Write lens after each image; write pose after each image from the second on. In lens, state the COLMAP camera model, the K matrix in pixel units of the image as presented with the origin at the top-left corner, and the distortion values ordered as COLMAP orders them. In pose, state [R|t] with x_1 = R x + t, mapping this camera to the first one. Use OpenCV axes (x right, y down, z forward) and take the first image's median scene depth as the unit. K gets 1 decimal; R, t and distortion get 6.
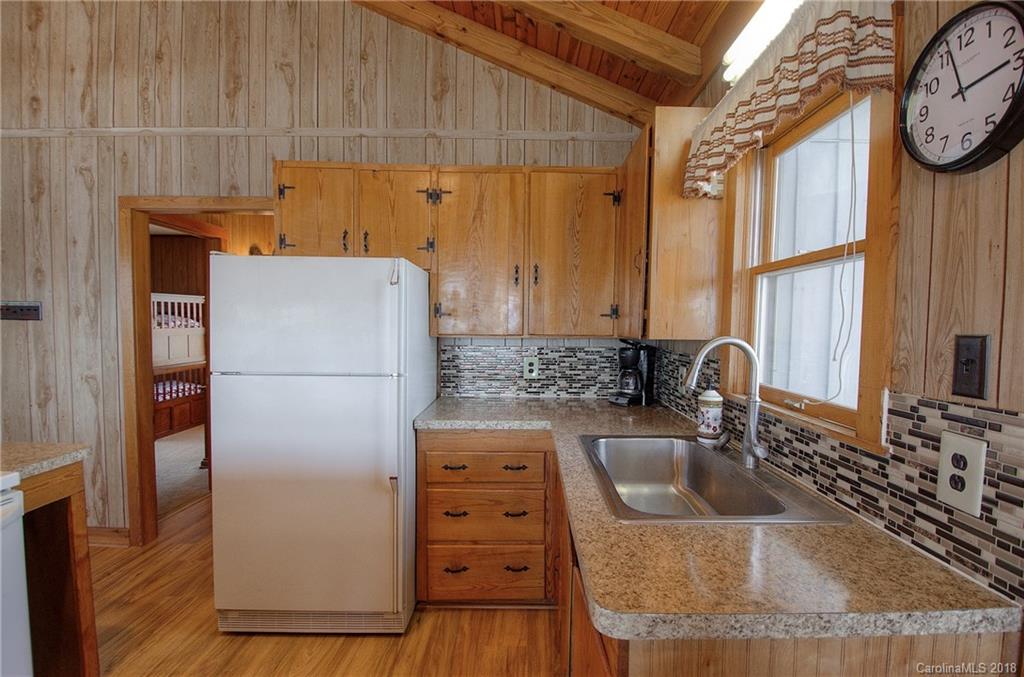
lens RADIAL K [[470.8, 0, 533.6], [0, 470.8, 344.6], [0, 0, 1]] dist [0.011326, -0.020270]
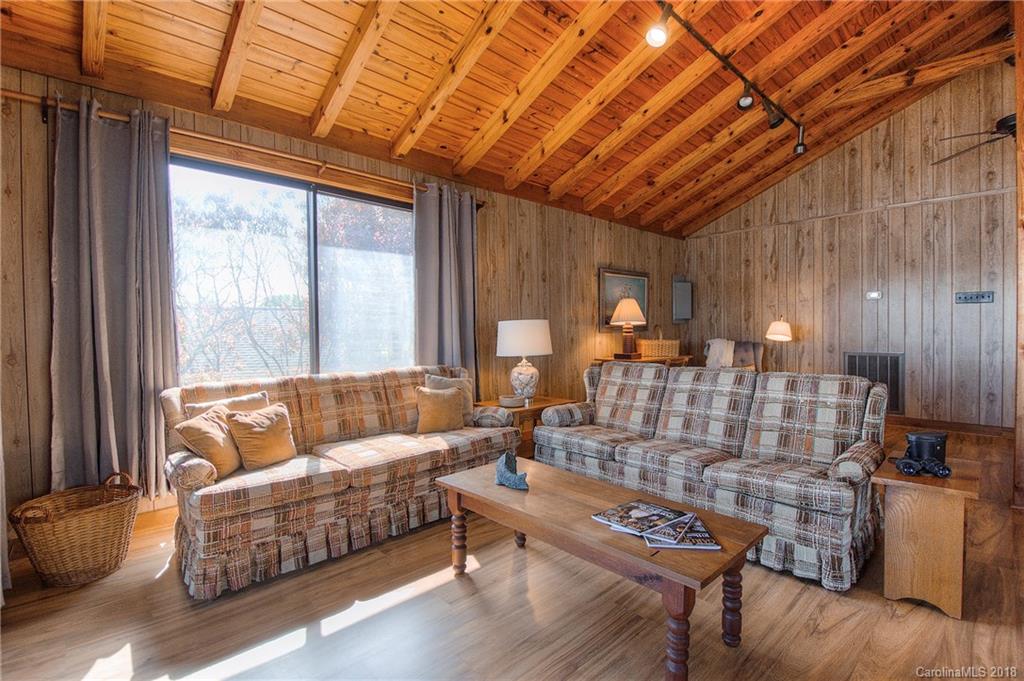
lens RADIAL K [[470.6, 0, 512.0], [0, 470.6, 340.5], [0, 0, 1]] dist [0.020503, -0.028476]
pose [[0.677831, -0.005964, -0.735194, -1.061729], [-0.013009, 0.999713, -0.020104, 0.151809], [0.735103, 0.023191, 0.677559, -1.509643]]
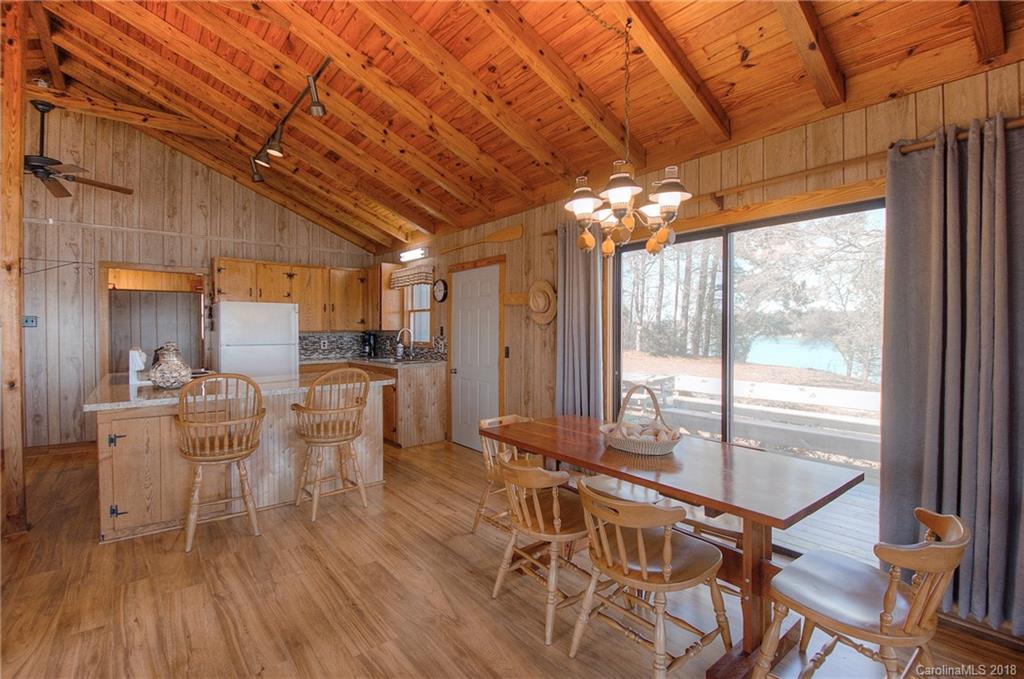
lens RADIAL K [[457.0, 0, 518.6], [0, 457.0, 338.5], [0, 0, 1]] dist [0.007499, -0.019853]
pose [[0.772069, -0.025614, 0.635023, -0.775816], [0.037928, 0.999264, -0.005808, 0.075256], [-0.634406, 0.028570, 0.772472, -1.544978]]
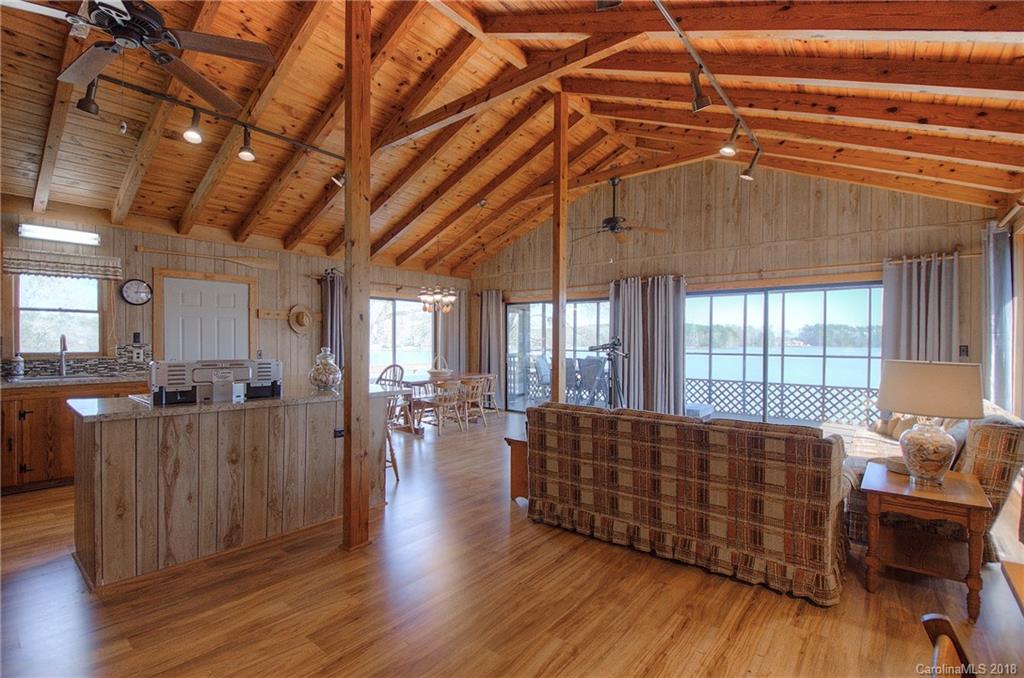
lens RADIAL K [[470.8, 0, 533.6], [0, 470.8, 345.1], [0, 0, 1]] dist [0.011326, -0.020270]
pose [[-0.779140, -0.009879, 0.626772, -2.172541], [0.020084, 0.998969, 0.040712, -0.001502], [-0.626528, 0.044309, -0.778139, 0.798865]]
